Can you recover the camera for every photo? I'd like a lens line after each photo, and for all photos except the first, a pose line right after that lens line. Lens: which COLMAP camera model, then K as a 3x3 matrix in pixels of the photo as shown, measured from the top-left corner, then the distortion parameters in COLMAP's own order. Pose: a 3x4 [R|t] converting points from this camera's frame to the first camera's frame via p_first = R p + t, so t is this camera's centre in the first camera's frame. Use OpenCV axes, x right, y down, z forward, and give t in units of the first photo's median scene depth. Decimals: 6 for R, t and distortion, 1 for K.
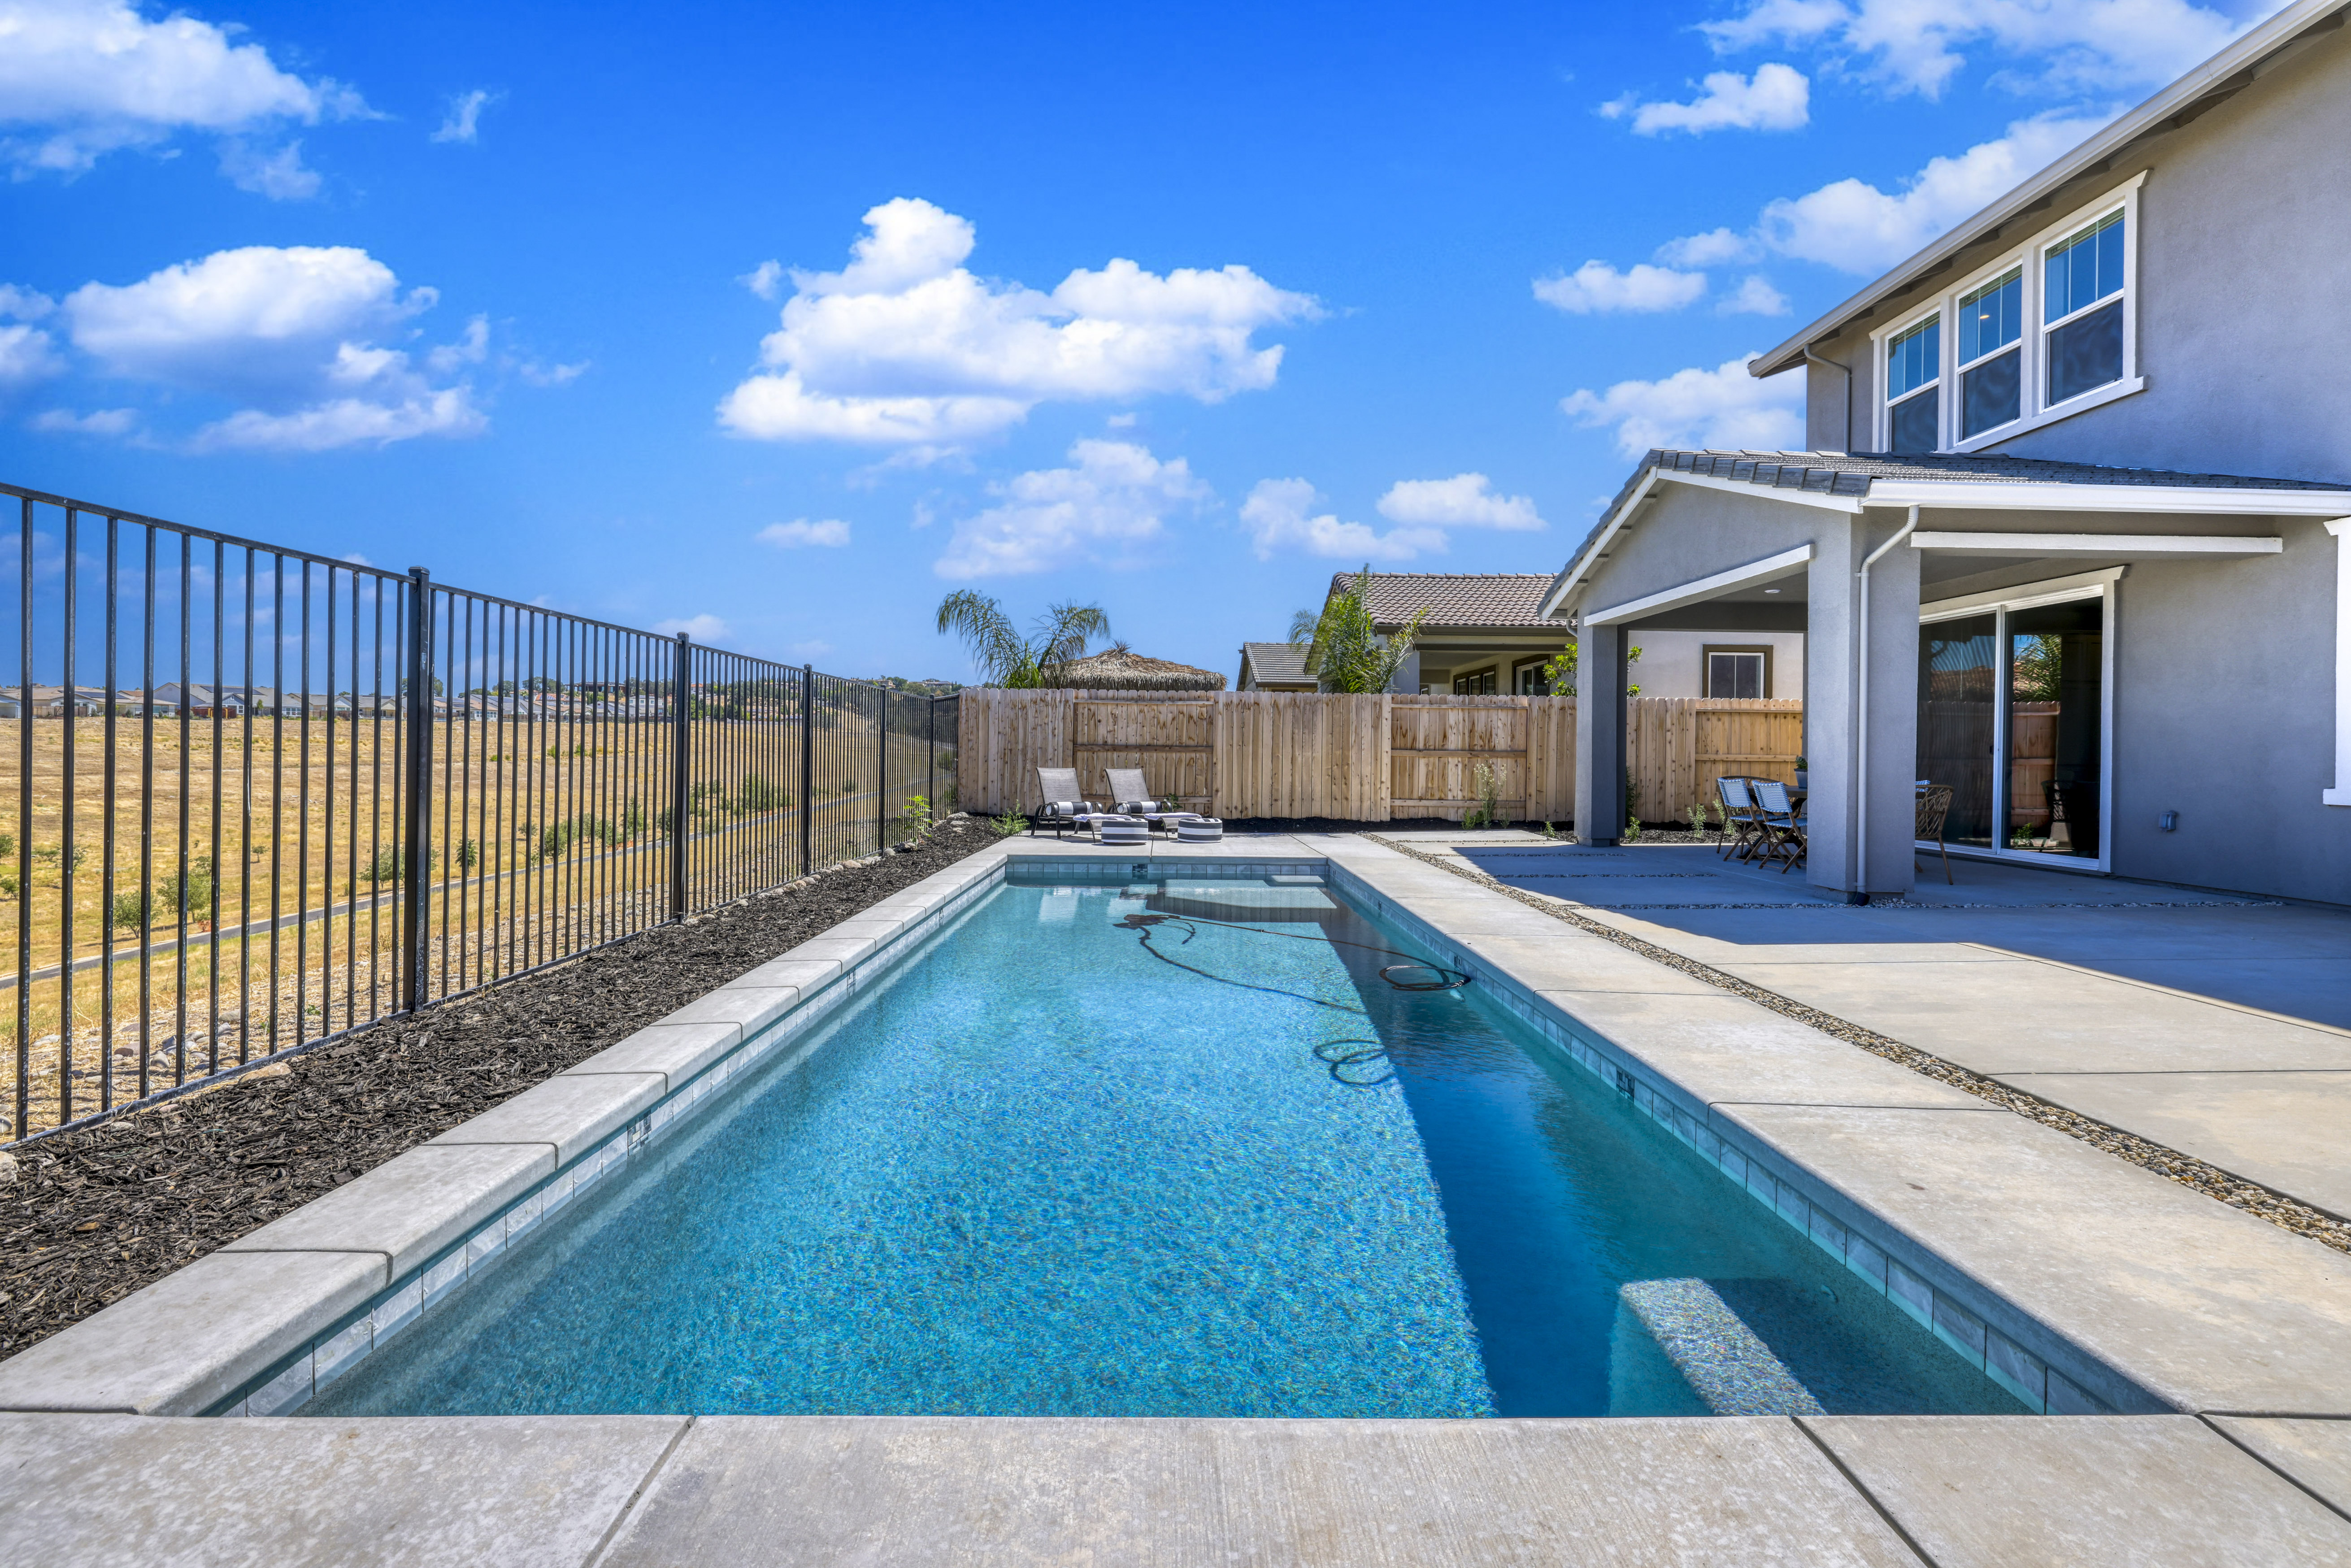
lens RADIAL K [[1091.5, 0, 1173.3], [0, 1091.5, 753.3], [0, 0, 1]] dist [-0.001046, -0.000299]
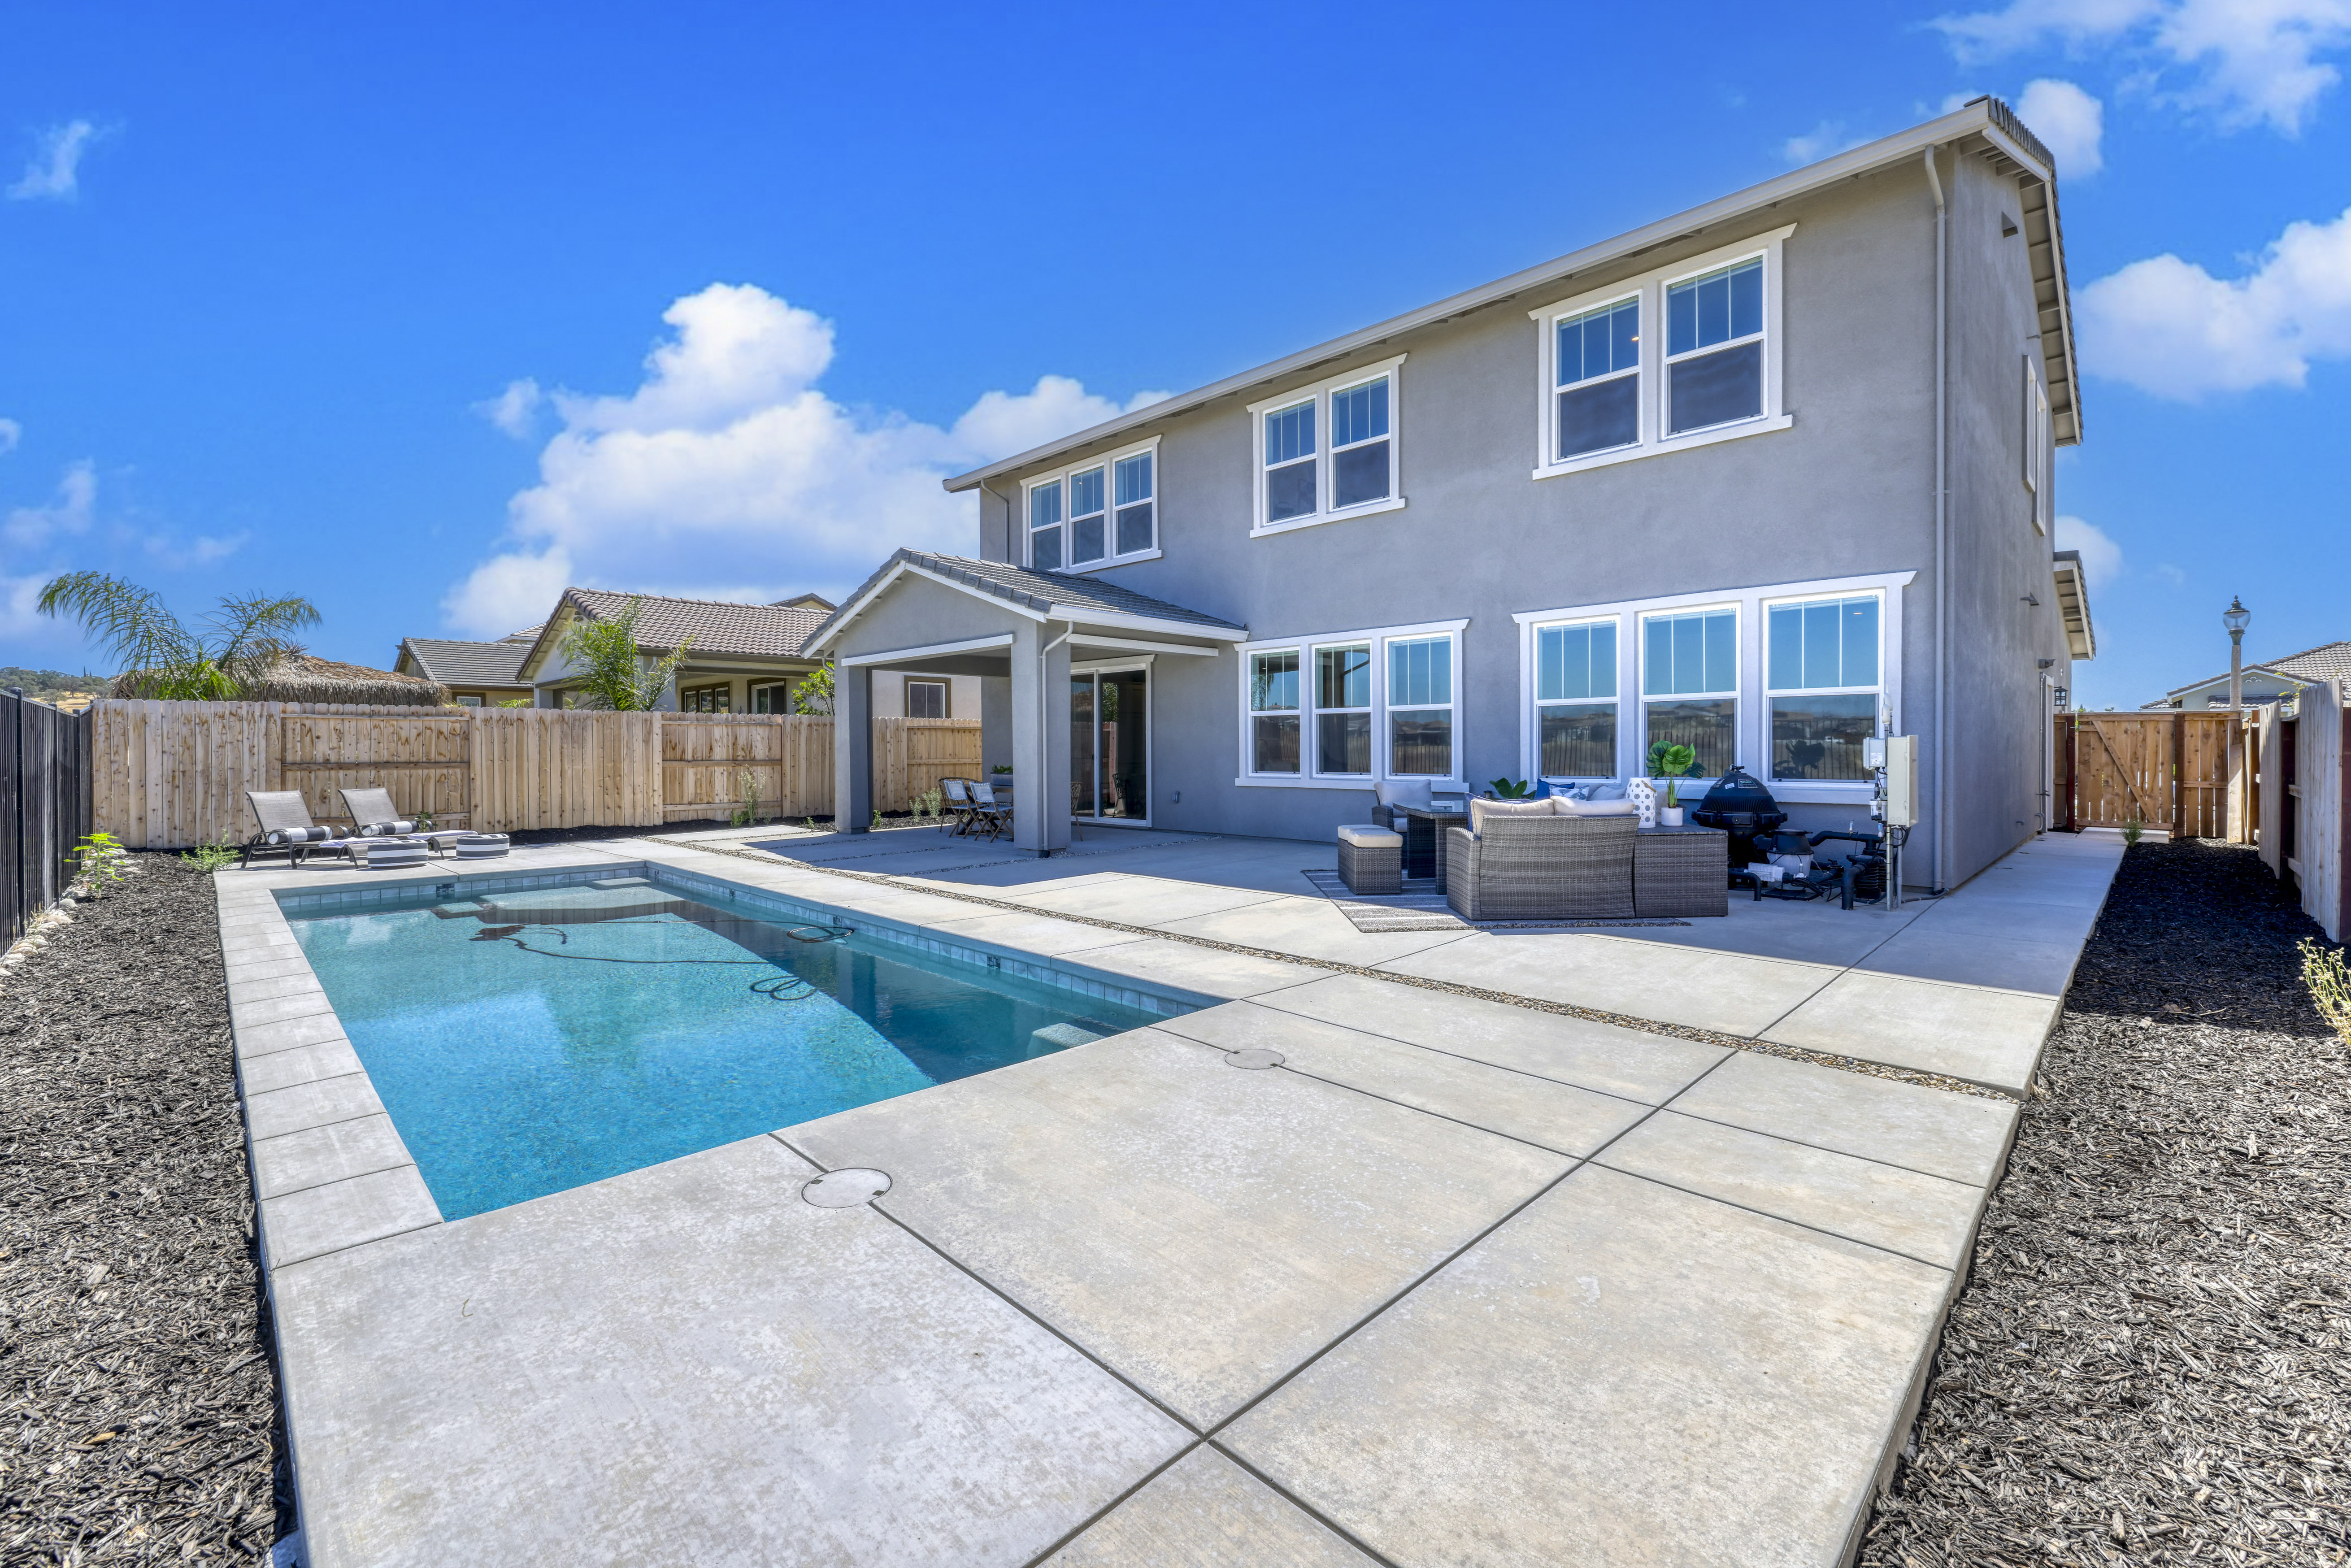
lens RADIAL K [[995.9, 0, 1180.2], [0, 995.9, 746.6], [0, 0, 1]] dist [0.002002, 0.000430]
pose [[0.713167, -0.012768, 0.700877, -0.158218], [0.012701, 0.999905, 0.005292, -0.019317], [-0.700879, 0.005128, 0.713262, -0.124759]]
